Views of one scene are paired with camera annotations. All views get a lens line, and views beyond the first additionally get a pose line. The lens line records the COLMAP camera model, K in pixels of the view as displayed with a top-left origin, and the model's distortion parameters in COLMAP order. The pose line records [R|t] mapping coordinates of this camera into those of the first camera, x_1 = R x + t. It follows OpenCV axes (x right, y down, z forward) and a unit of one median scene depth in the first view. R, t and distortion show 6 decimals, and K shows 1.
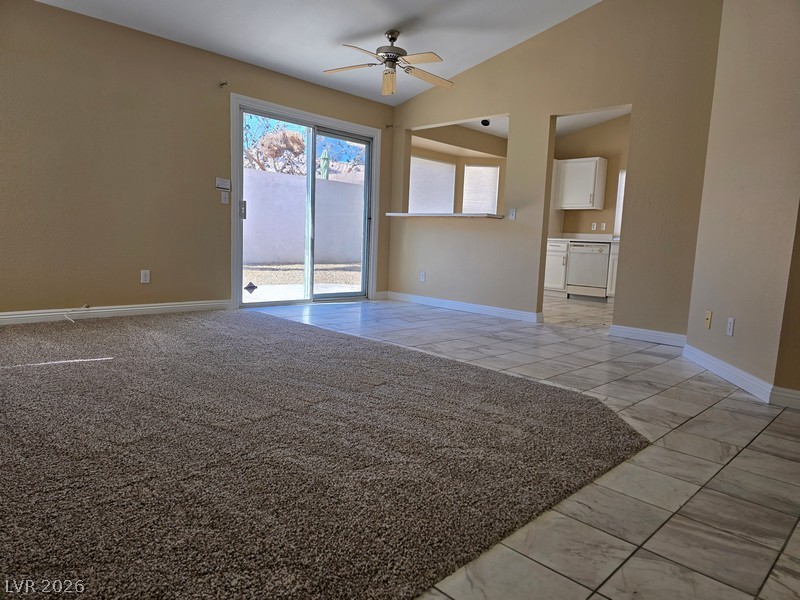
lens RADIAL K [[535.9, 0, 397.3], [0, 535.9, 303.1], [0, 0, 1]] dist [0.052188, 0.000734]
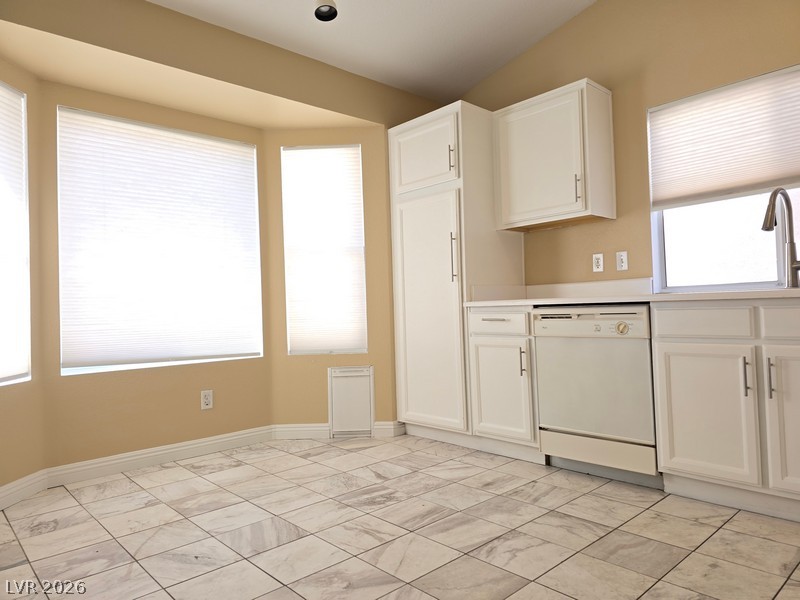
lens RADIAL K [[535.9, 0, 401.3], [0, 535.9, 295.0], [0, 0, 1]] dist [0.052188, 0.000734]
pose [[0.996134, -0.072313, -0.049871, 0.250926], [0.063879, 0.986033, -0.153814, -0.072070], [0.060297, 0.150033, 0.986841, 0.639164]]
